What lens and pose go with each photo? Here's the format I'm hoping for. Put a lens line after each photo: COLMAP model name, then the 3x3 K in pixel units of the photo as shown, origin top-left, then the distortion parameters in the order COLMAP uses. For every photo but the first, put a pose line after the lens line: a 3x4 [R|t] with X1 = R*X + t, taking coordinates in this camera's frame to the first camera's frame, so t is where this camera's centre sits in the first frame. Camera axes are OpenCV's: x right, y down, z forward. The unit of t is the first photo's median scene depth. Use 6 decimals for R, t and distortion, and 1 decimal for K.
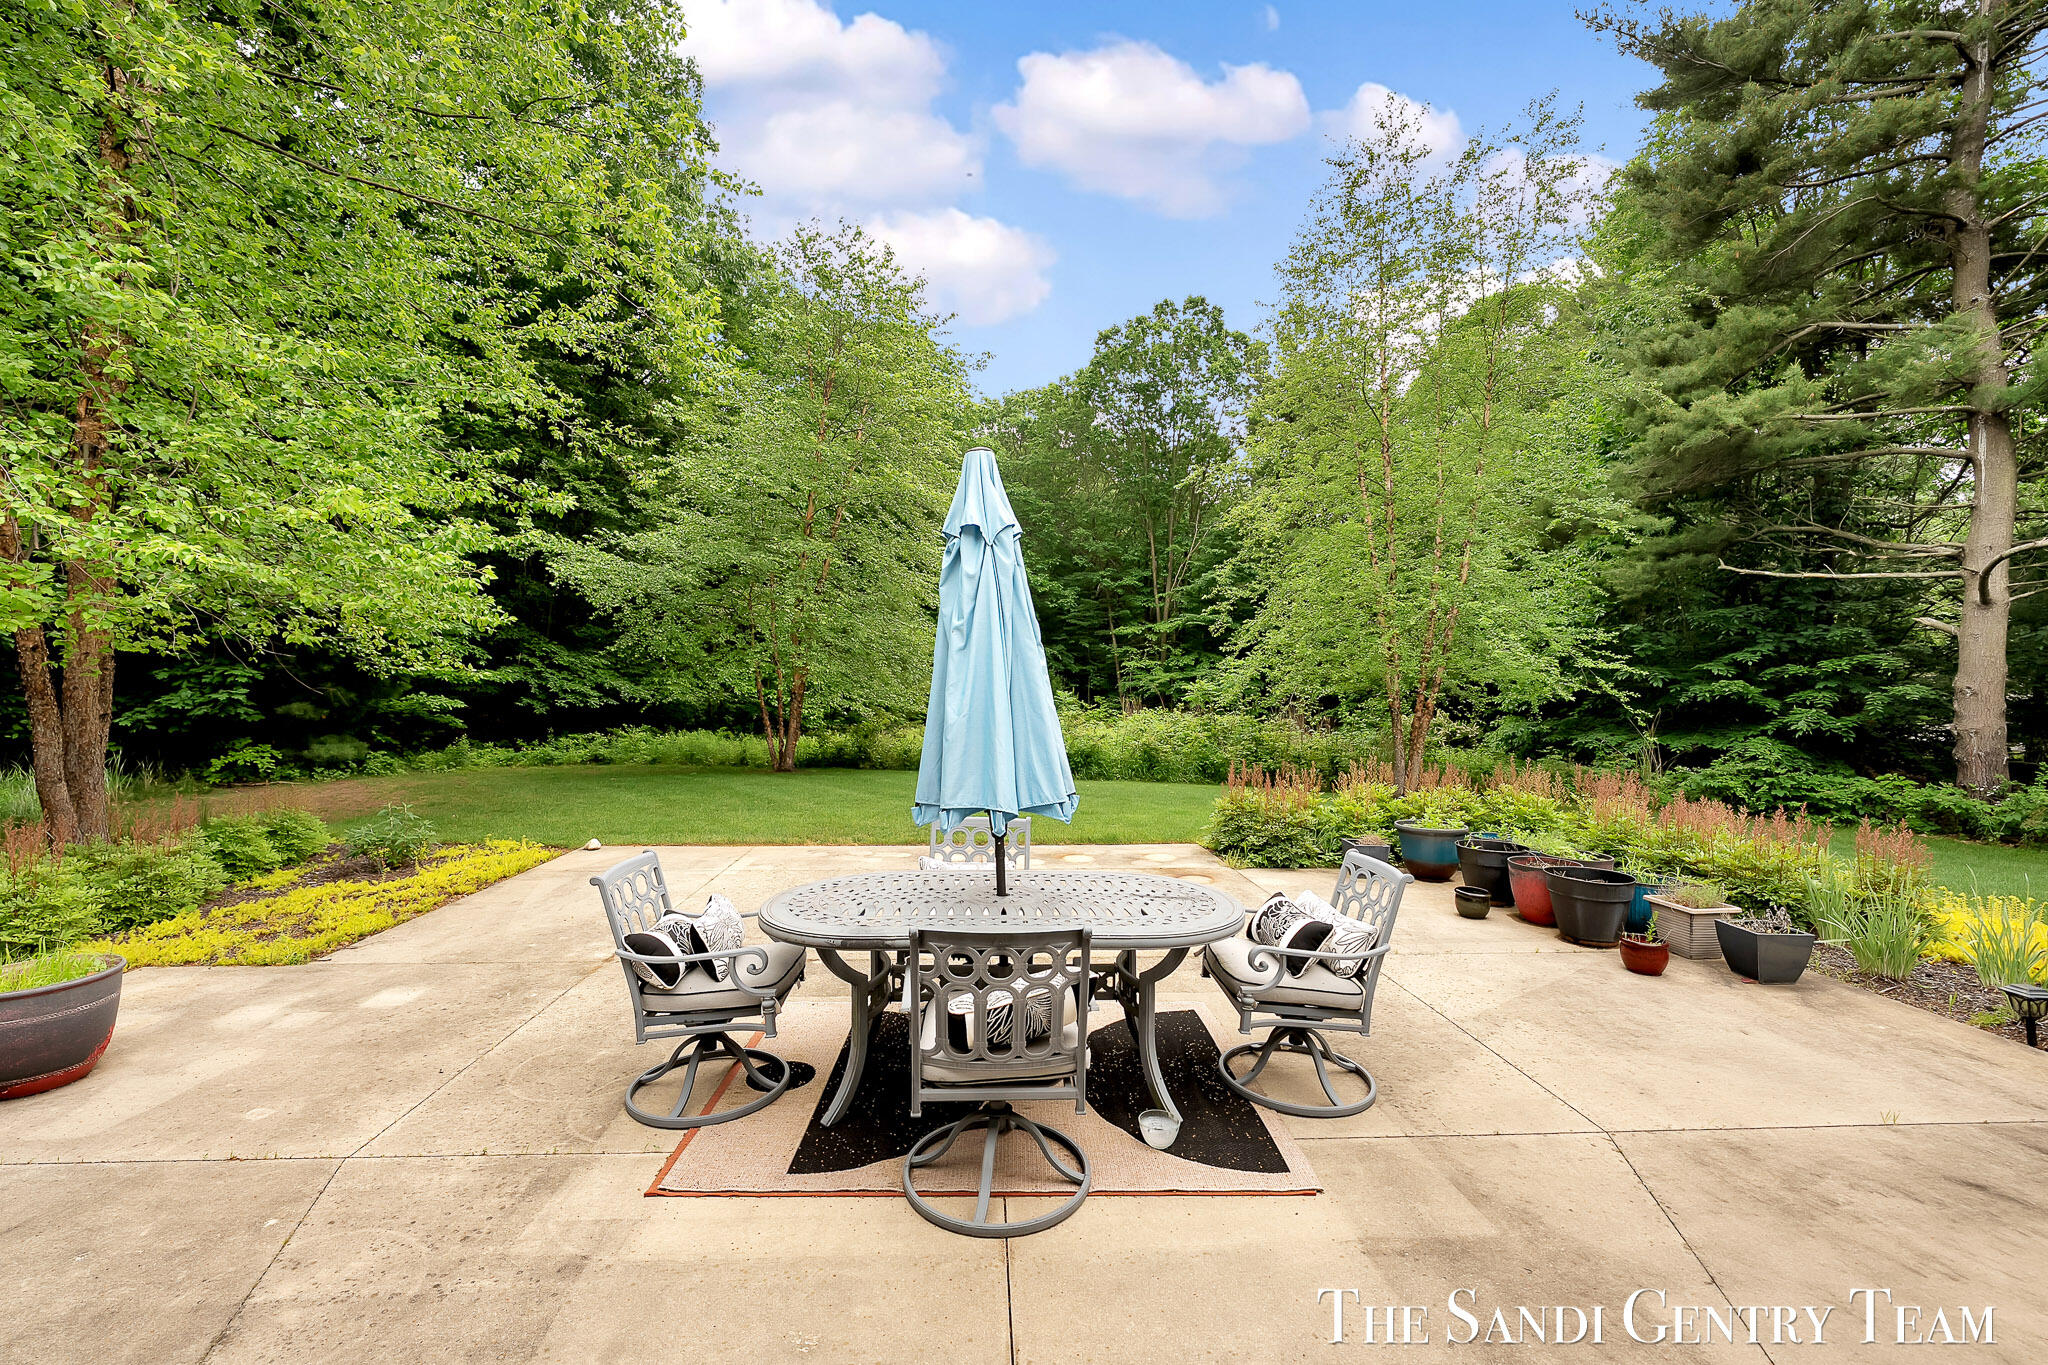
lens RADIAL K [[858.8, 0, 1035.0], [0, 858.8, 690.9], [0, 0, 1]] dist [-0.003606, -0.000608]
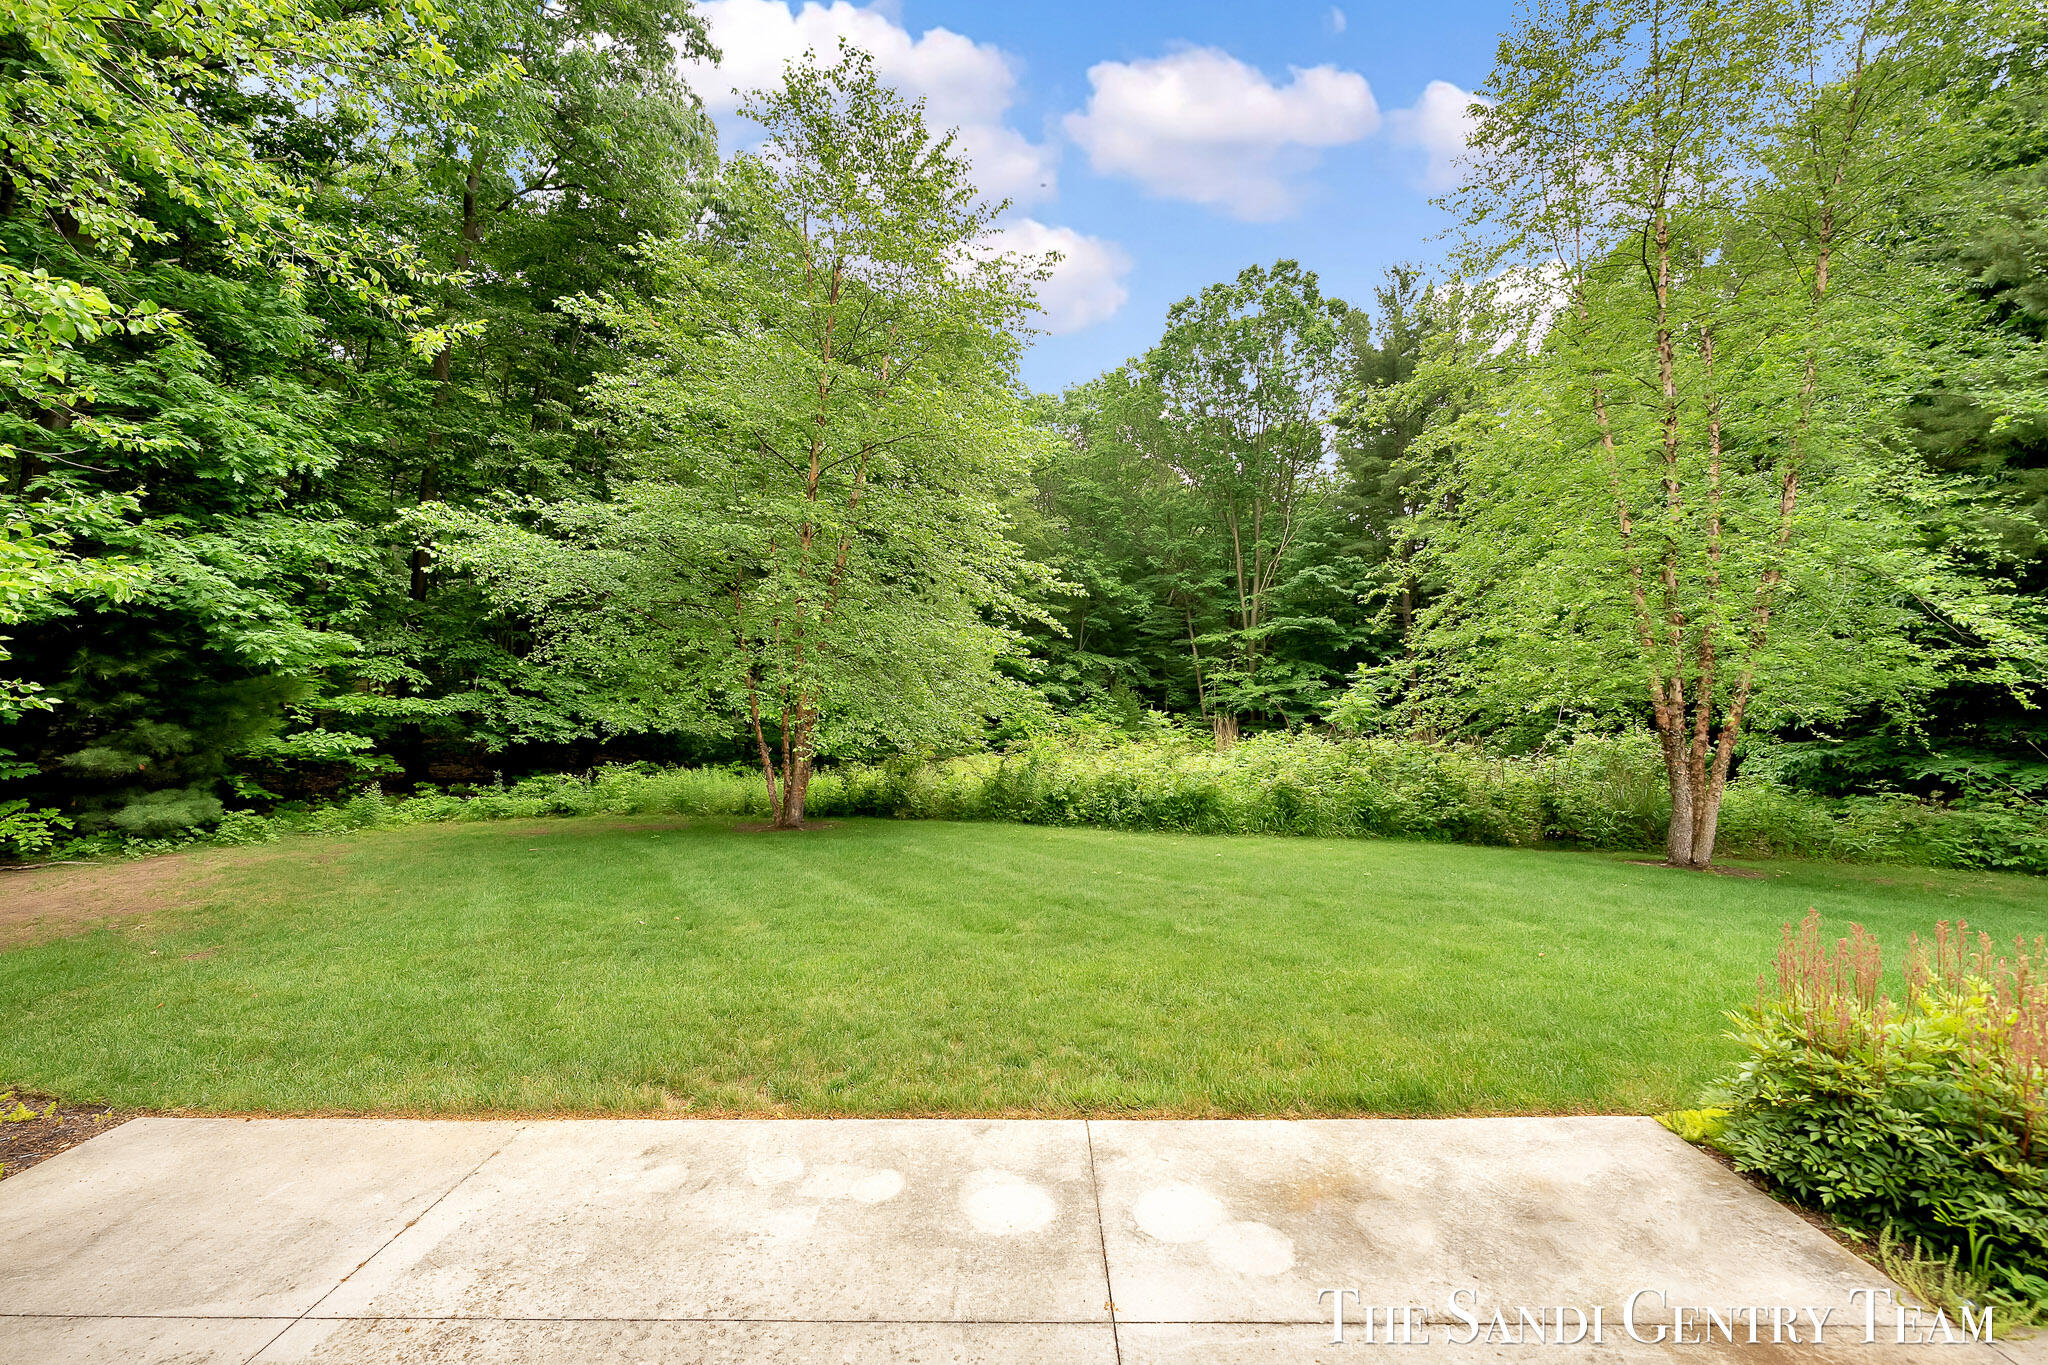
lens RADIAL K [[858.8, 0, 1031.9], [0, 858.8, 689.8], [0, 0, 1]] dist [-0.003606, -0.000608]
pose [[0.994722, -0.022476, -0.100117, -0.004474], [0.020341, 0.999544, -0.022303, -0.002896], [0.100573, 0.020149, 0.994726, 0.260711]]
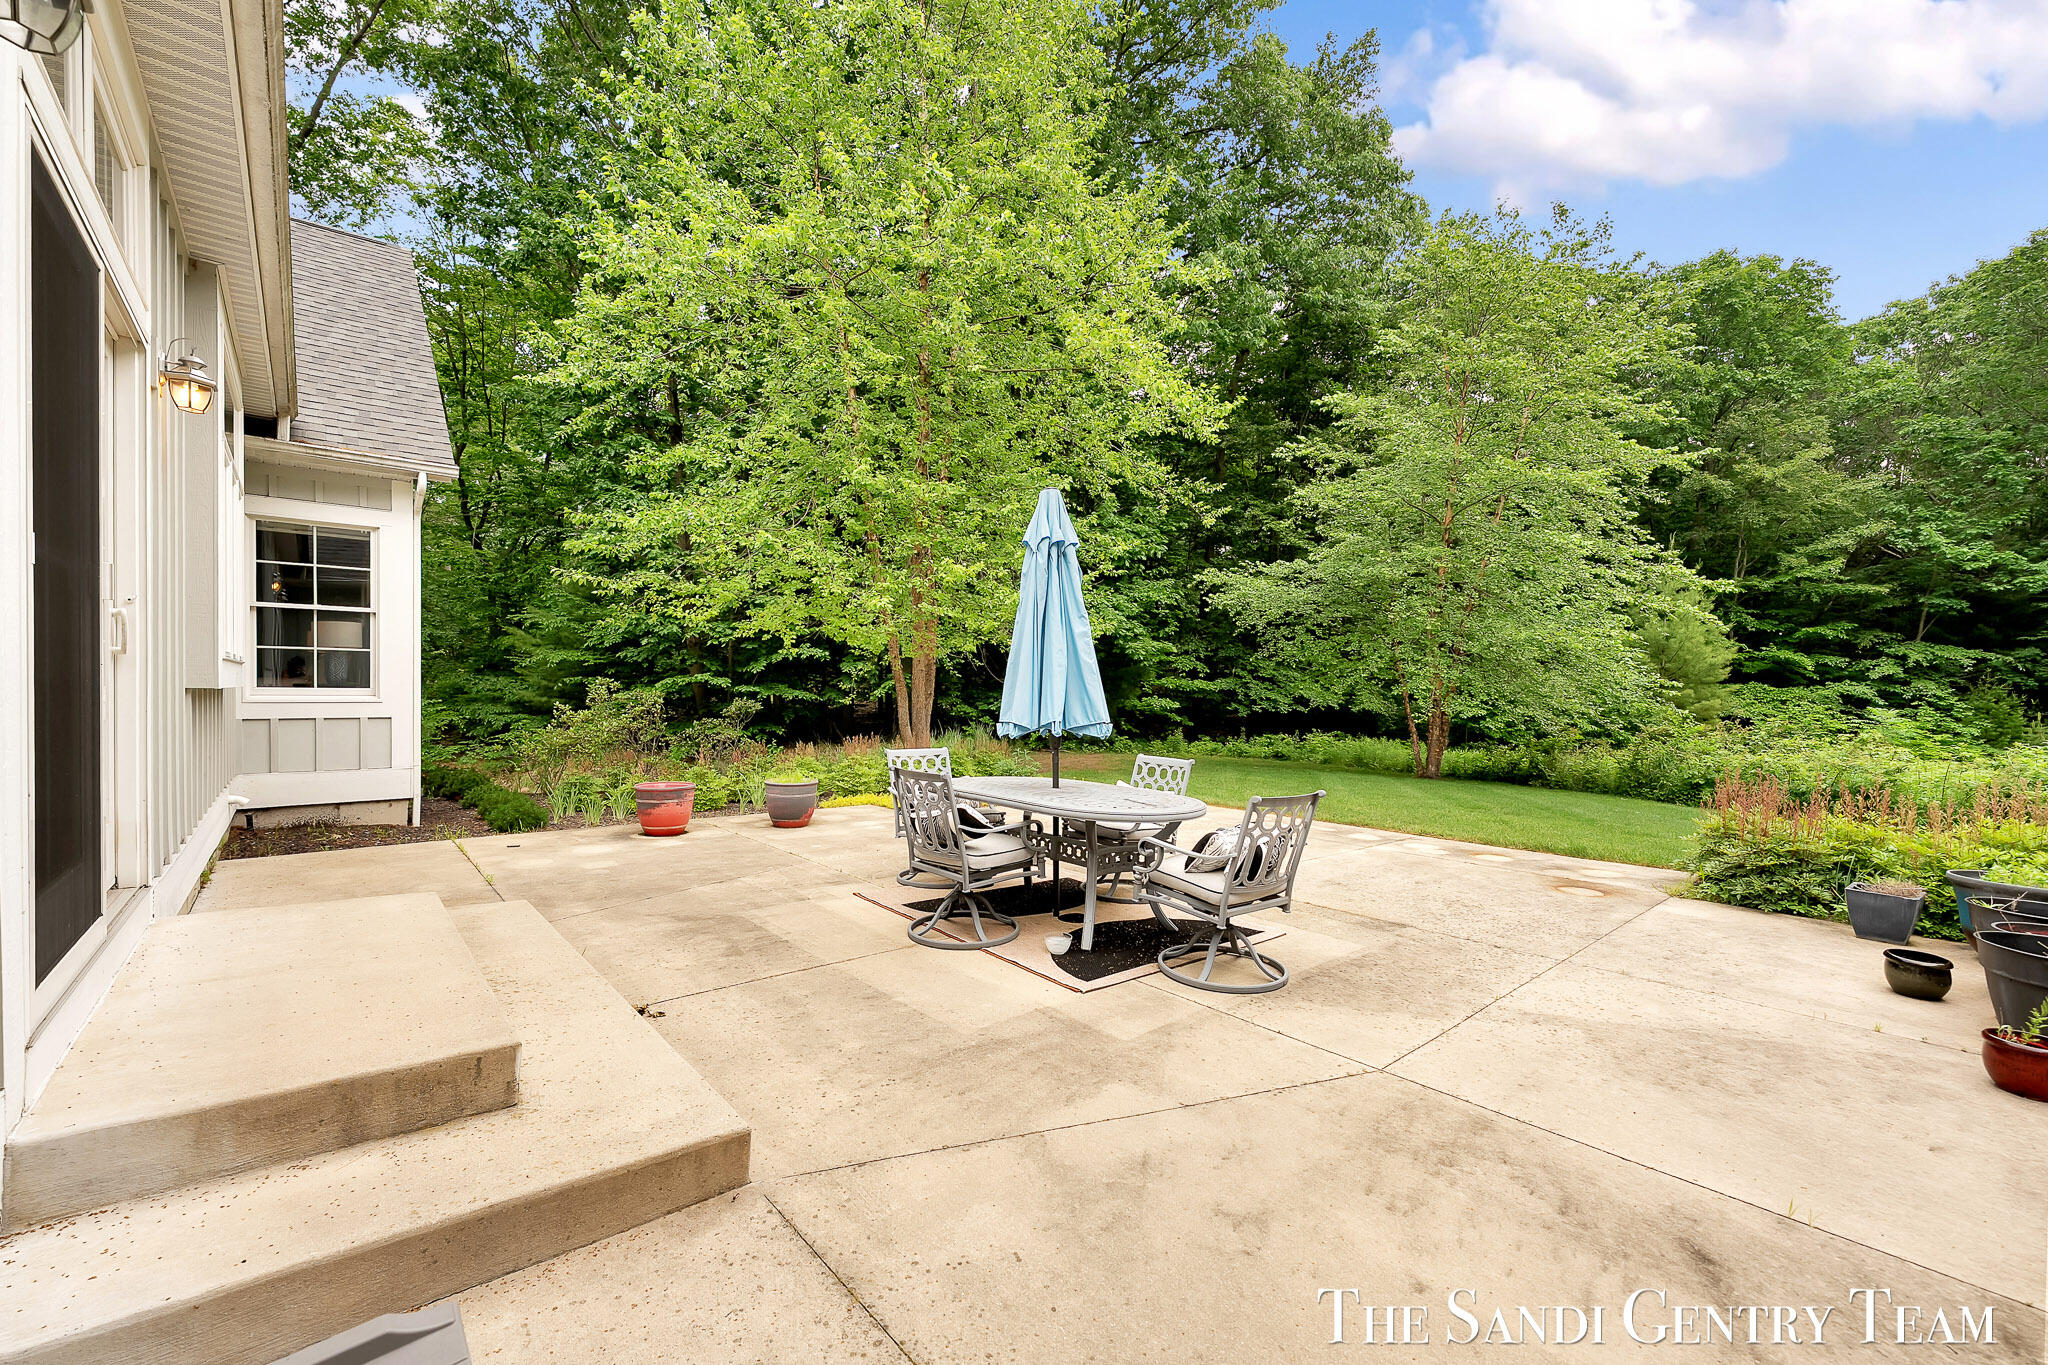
lens RADIAL K [[858.8, 0, 1011.5], [0, 858.8, 687.0], [0, 0, 1]] dist [-0.003606, -0.000608]
pose [[0.591172, -0.003574, -0.806537, 0.214811], [-0.022501, 0.999528, -0.020922, 0.017670], [0.806231, 0.030516, 0.590813, 0.008879]]
